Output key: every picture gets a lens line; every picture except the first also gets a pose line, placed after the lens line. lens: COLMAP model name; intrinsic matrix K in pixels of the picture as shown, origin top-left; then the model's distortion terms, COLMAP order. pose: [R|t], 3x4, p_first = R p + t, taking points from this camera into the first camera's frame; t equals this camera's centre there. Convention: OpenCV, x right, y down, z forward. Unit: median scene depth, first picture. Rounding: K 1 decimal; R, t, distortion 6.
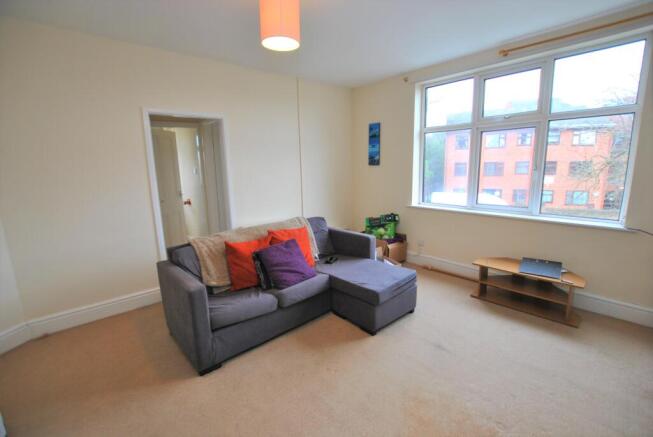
lens RADIAL K [[297.2, 0, 330.7], [0, 297.2, 218.6], [0, 0, 1]] dist [0.000810, 0.000284]
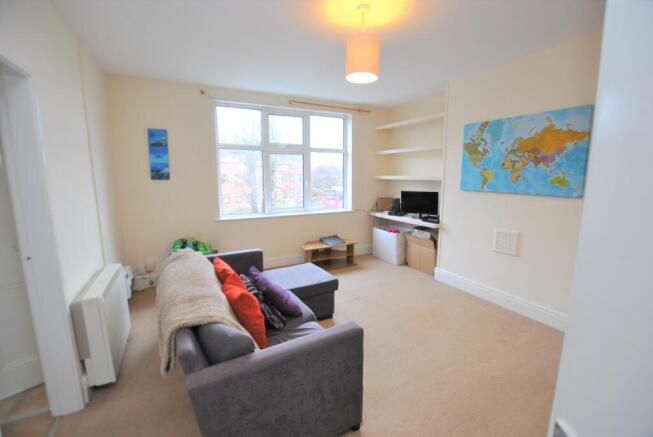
lens RADIAL K [[297.2, 0, 330.7], [0, 297.2, 218.6], [0, 0, 1]] dist [0.000810, 0.000284]
pose [[0.233473, -0.133970, 0.963090, -0.658698], [0.170922, 0.980696, 0.094984, -0.085611], [-0.957223, 0.142437, 0.251864, 0.427016]]
